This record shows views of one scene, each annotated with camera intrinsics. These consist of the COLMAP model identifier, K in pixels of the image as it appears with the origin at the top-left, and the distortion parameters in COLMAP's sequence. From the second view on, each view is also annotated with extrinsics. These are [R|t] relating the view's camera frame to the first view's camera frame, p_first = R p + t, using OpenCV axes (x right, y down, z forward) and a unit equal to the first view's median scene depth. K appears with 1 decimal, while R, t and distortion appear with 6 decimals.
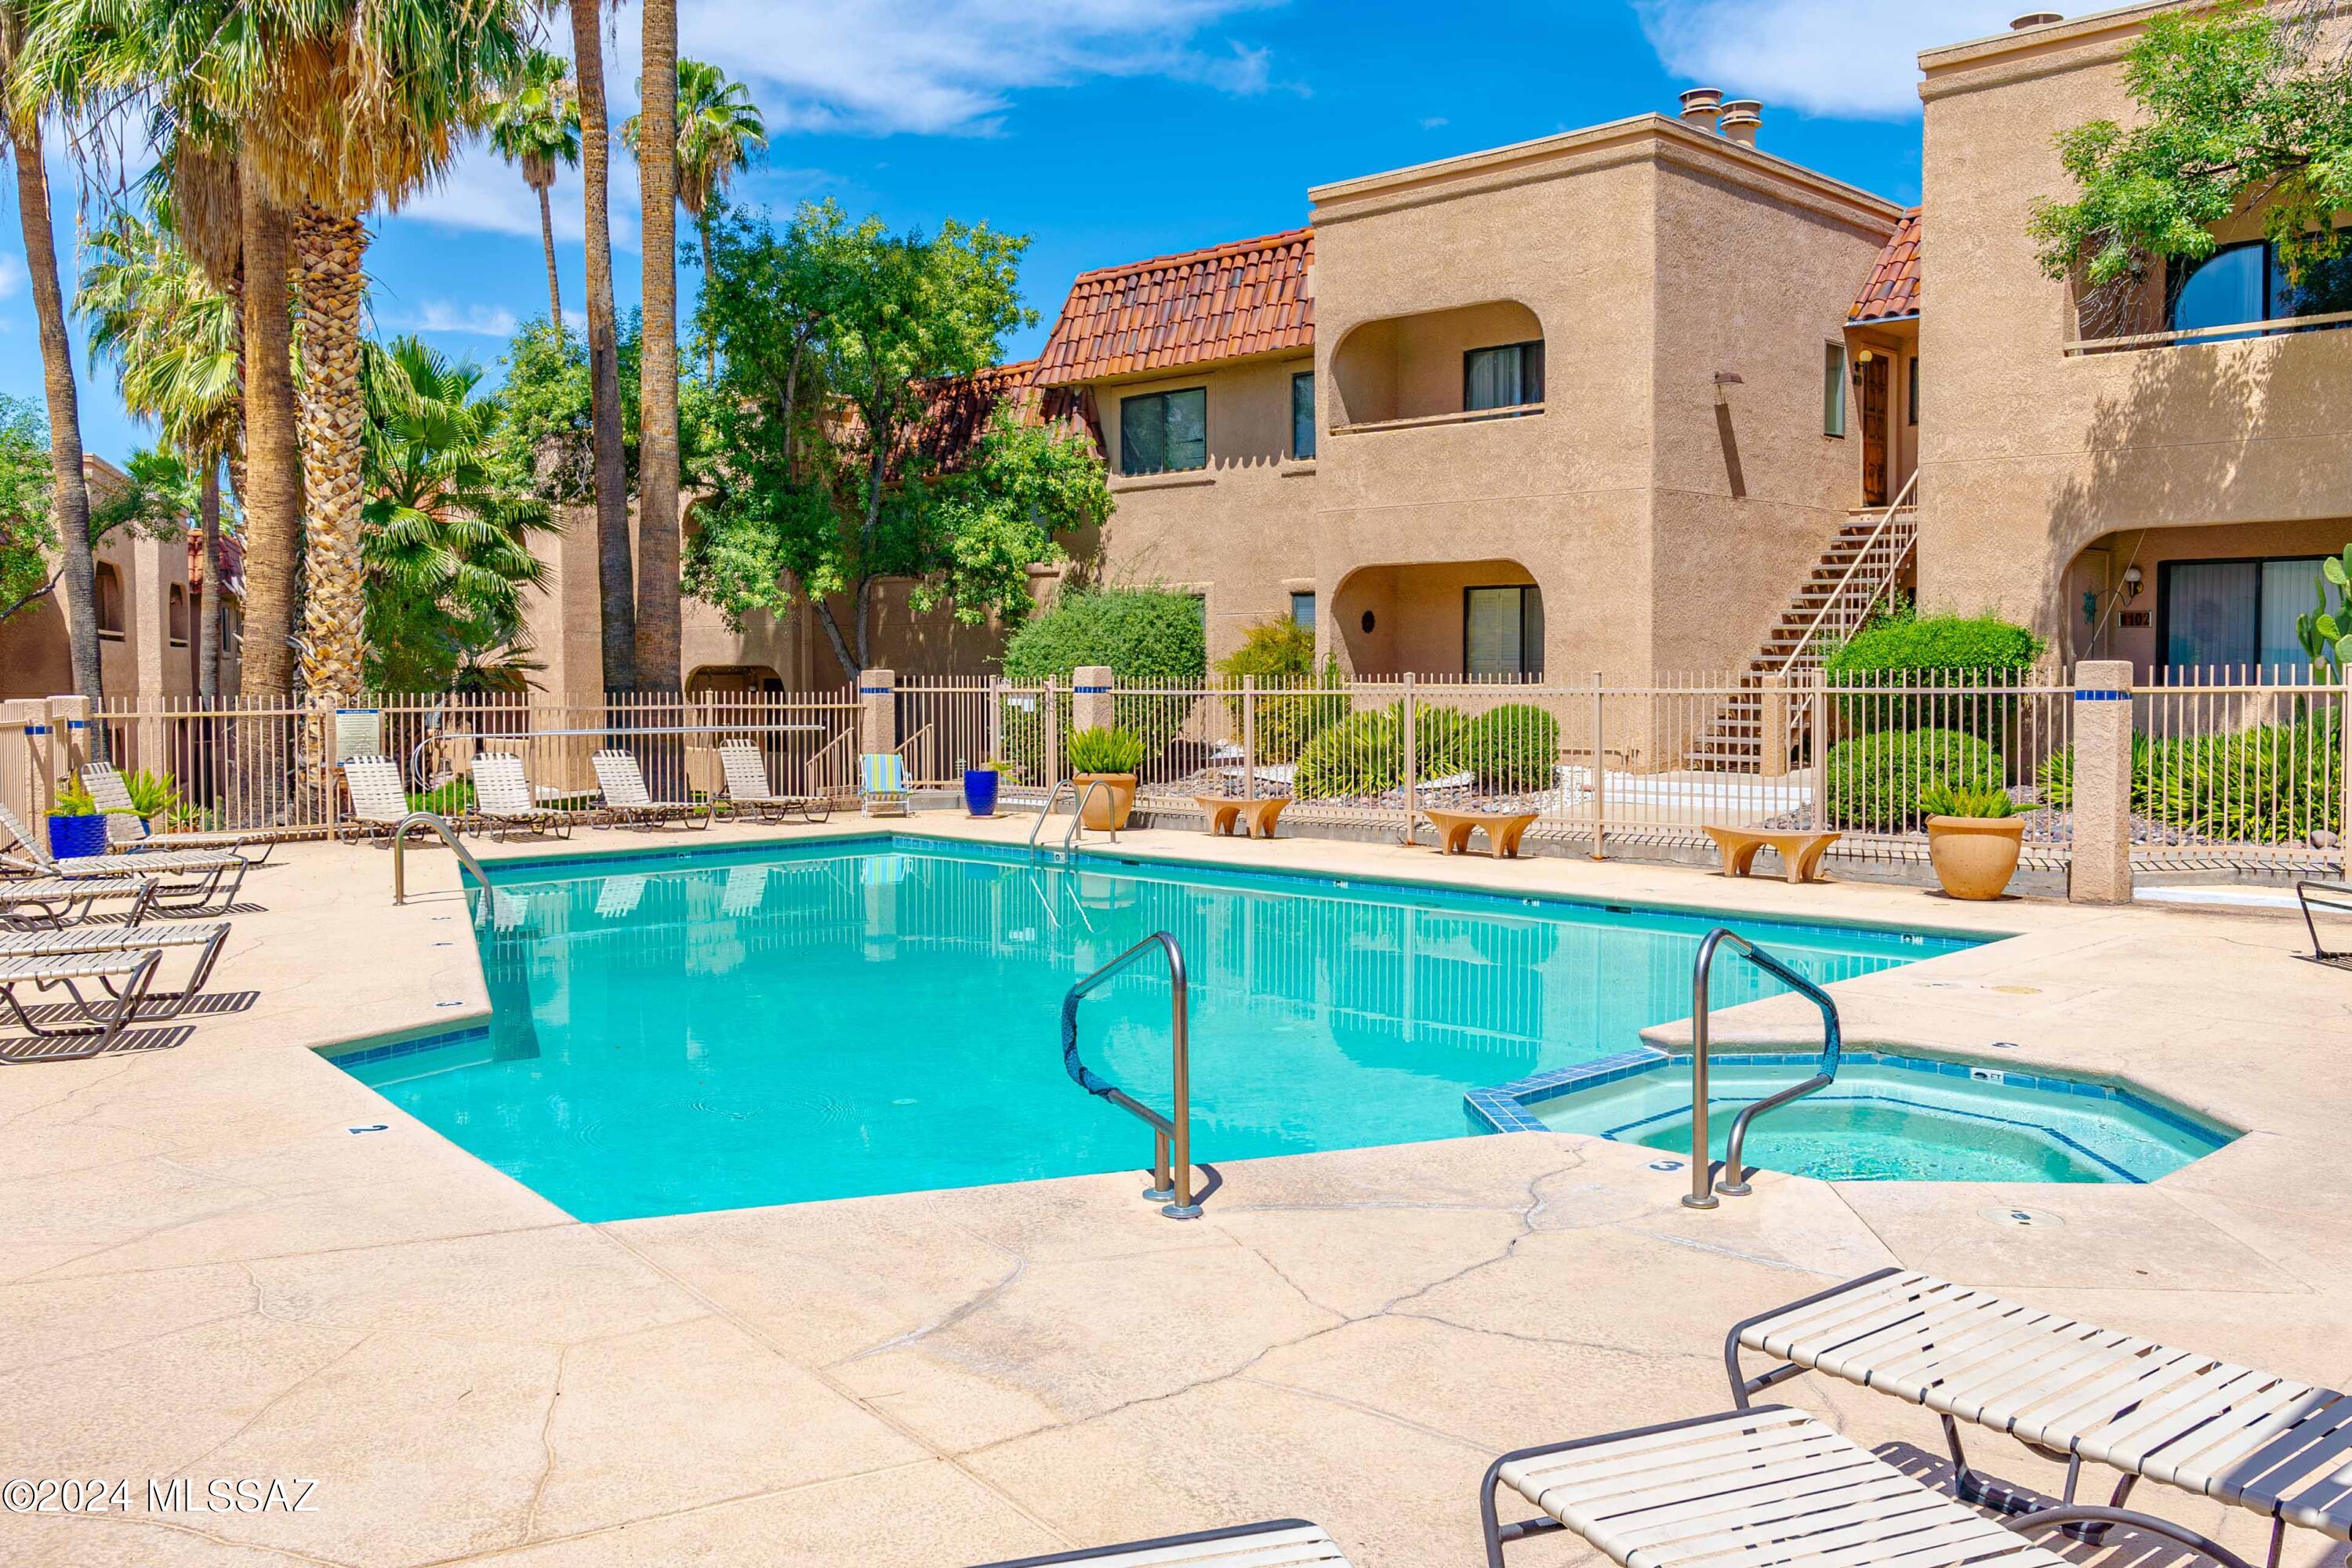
lens RADIAL K [[1940.0, 0, 1176.0], [0, 1940.0, 784.0], [0, 0, 1]] dist [-0.008143, 0.004861]
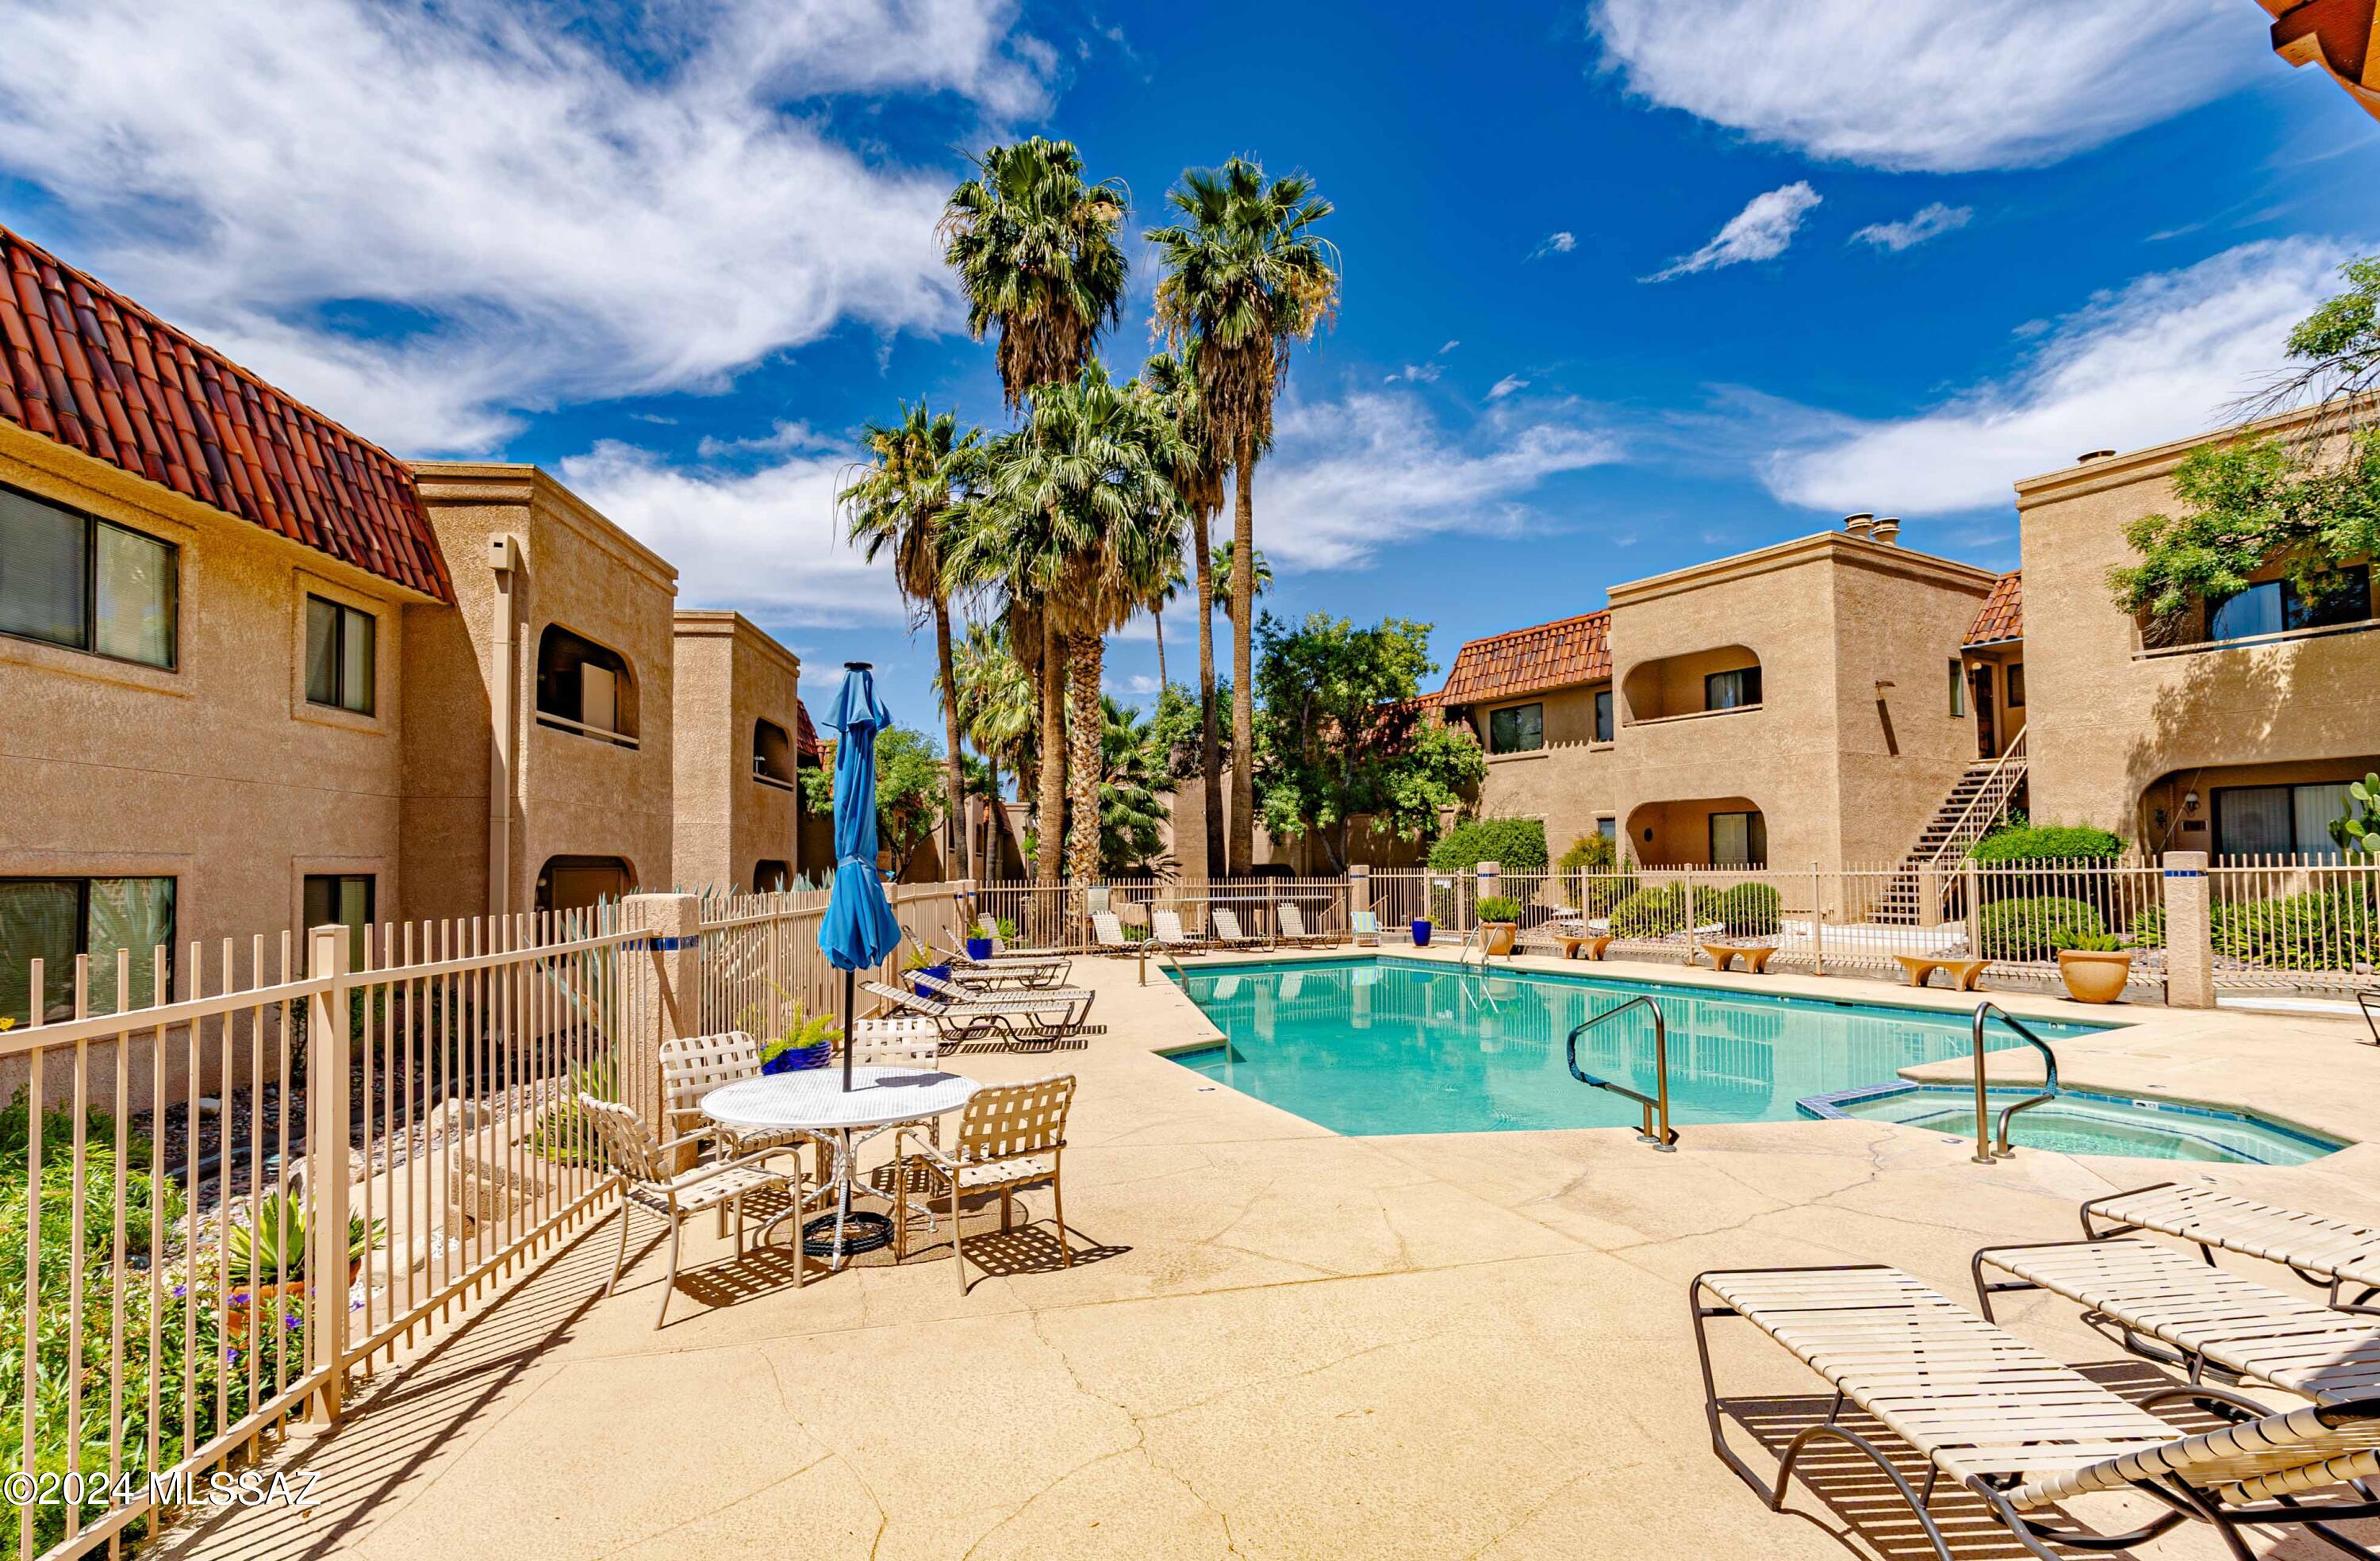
lens RADIAL K [[1119.1, 0, 1189.7], [0, 1119.1, 840.6], [0, 0, 1]] dist [-0.000422, 0.000034]
pose [[0.968449, -0.012307, -0.248906, -0.052925], [-0.008527, 0.996558, -0.082453, 0.006412], [0.249064, 0.081974, 0.965012, -0.052691]]
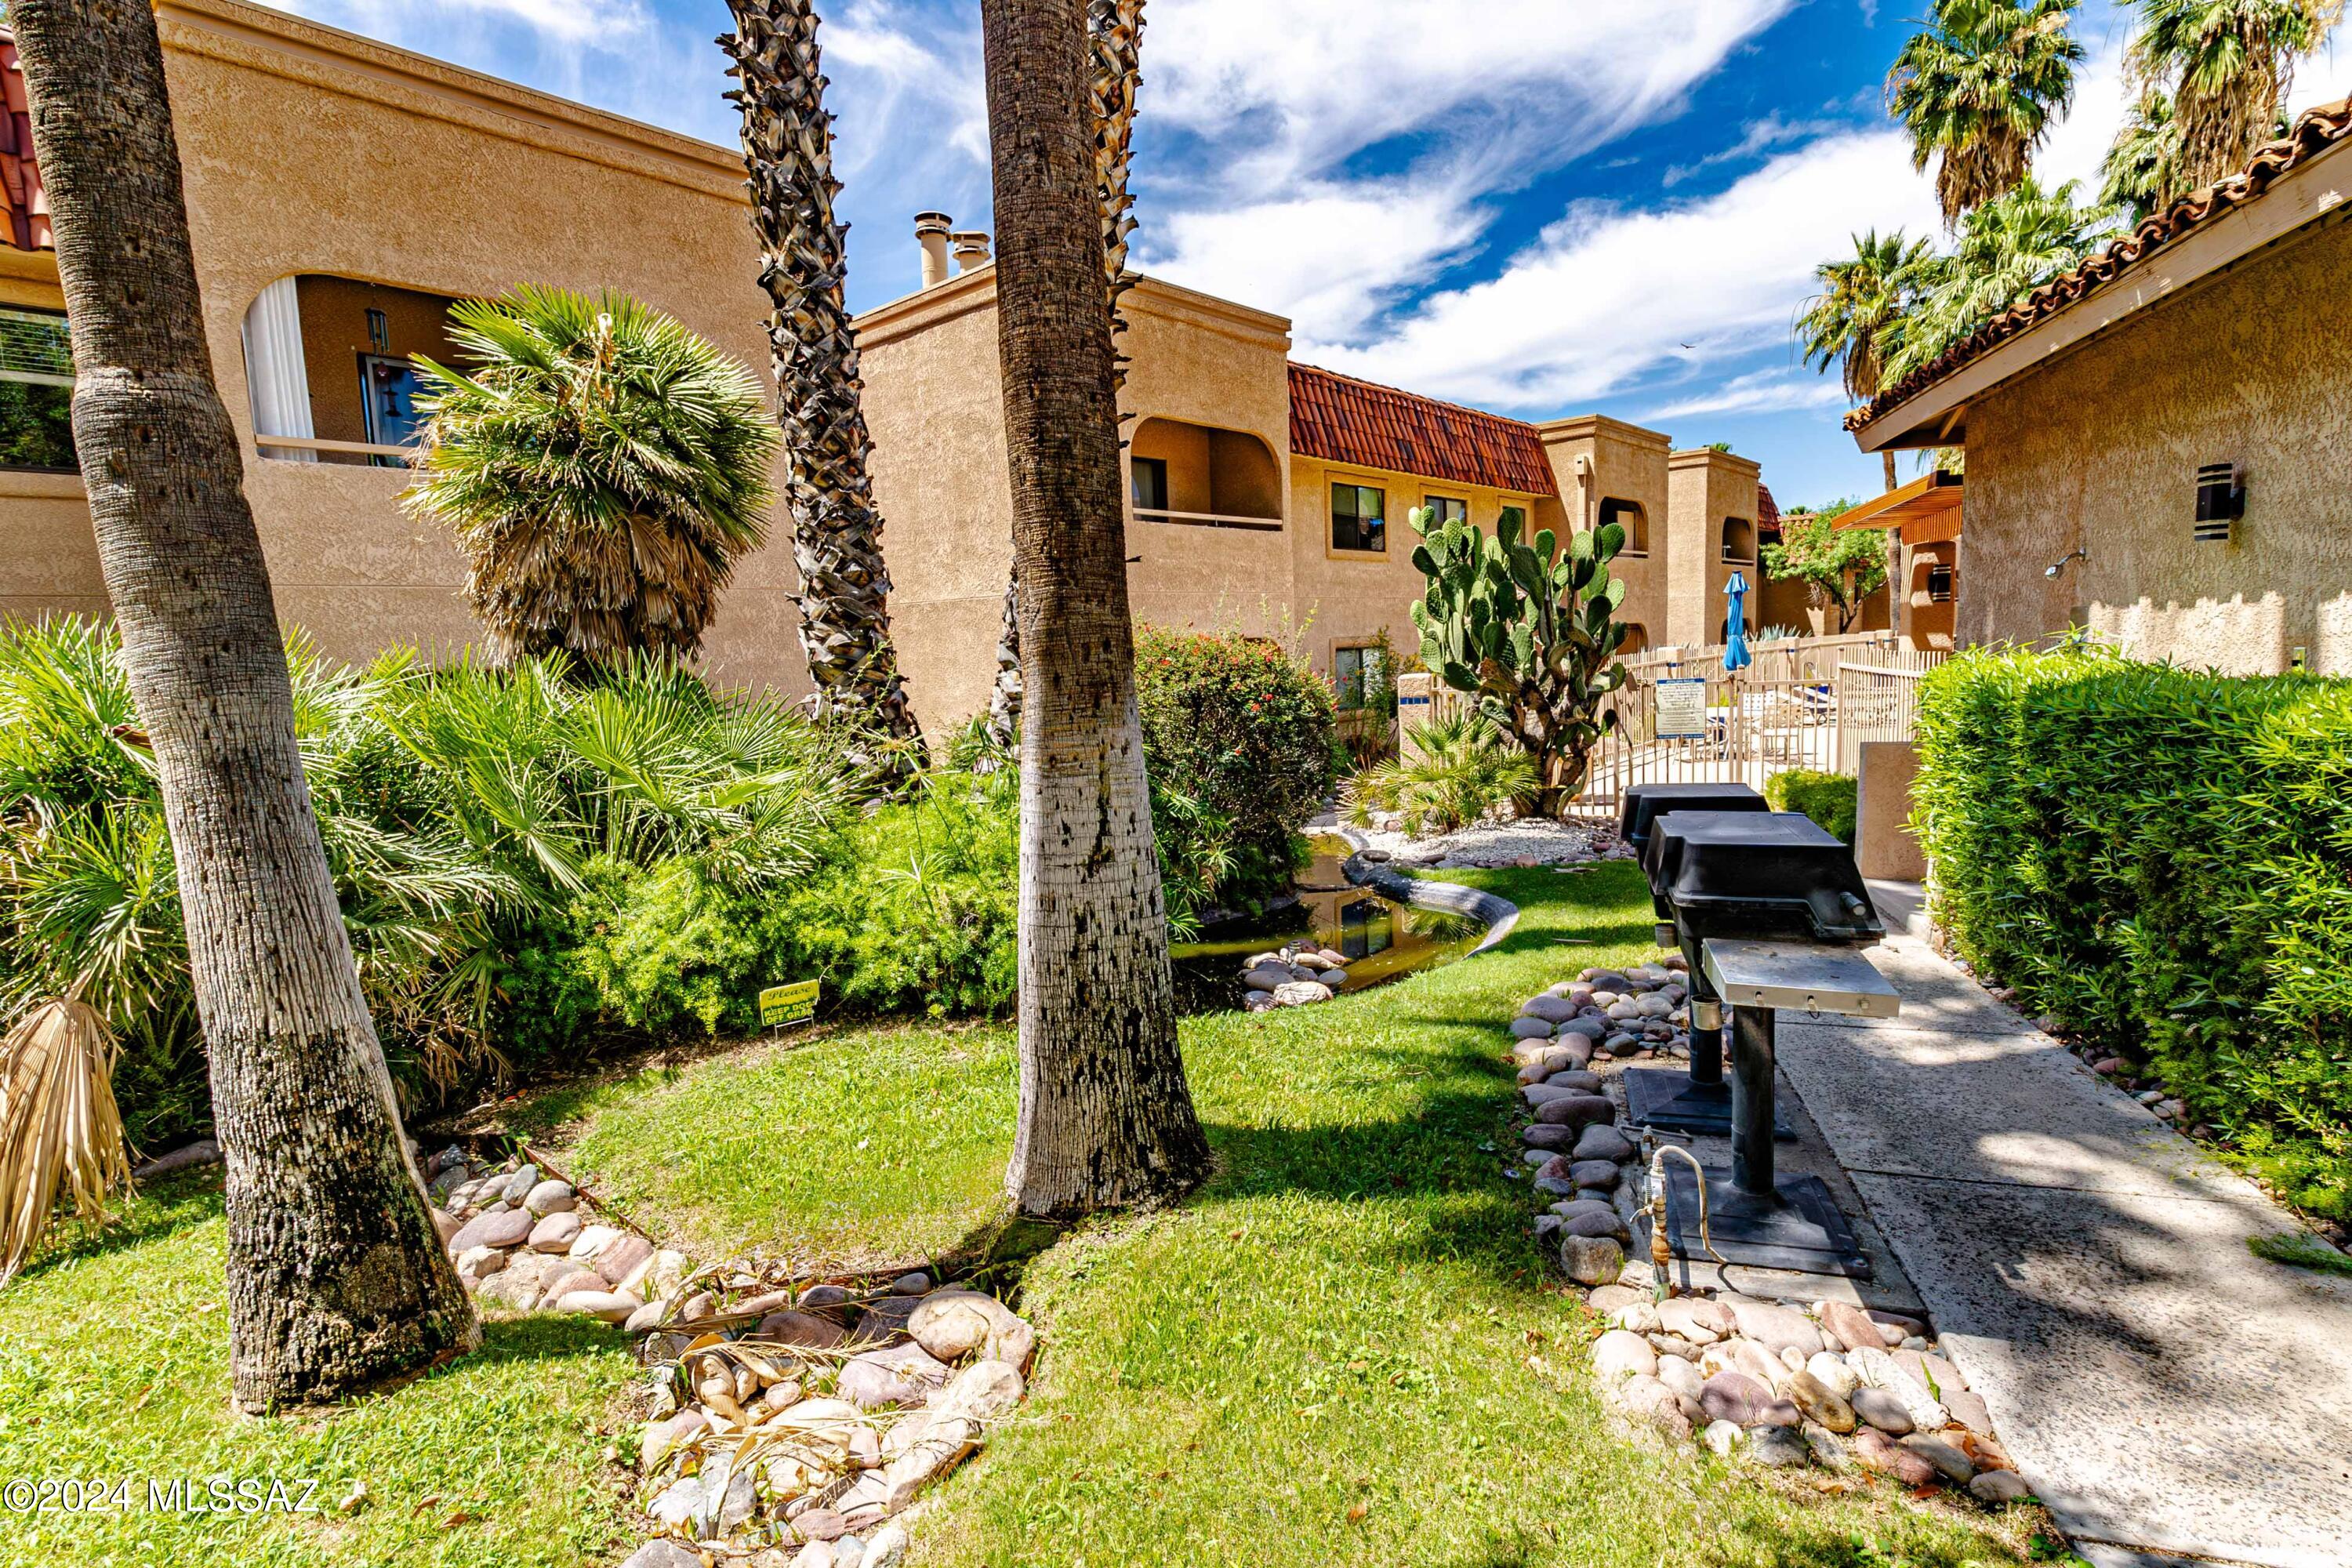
lens RADIAL K [[1145.2, 0, 1176.9], [0, 1145.2, 772.6], [0, 0, 1]] dist [-0.000877, 0.000155]
pose [[0.483137, 0.075345, -0.872297, 0.286522], [-0.006162, 0.996558, 0.082665, 0.018573], [0.875523, -0.034564, 0.481939, -0.521692]]
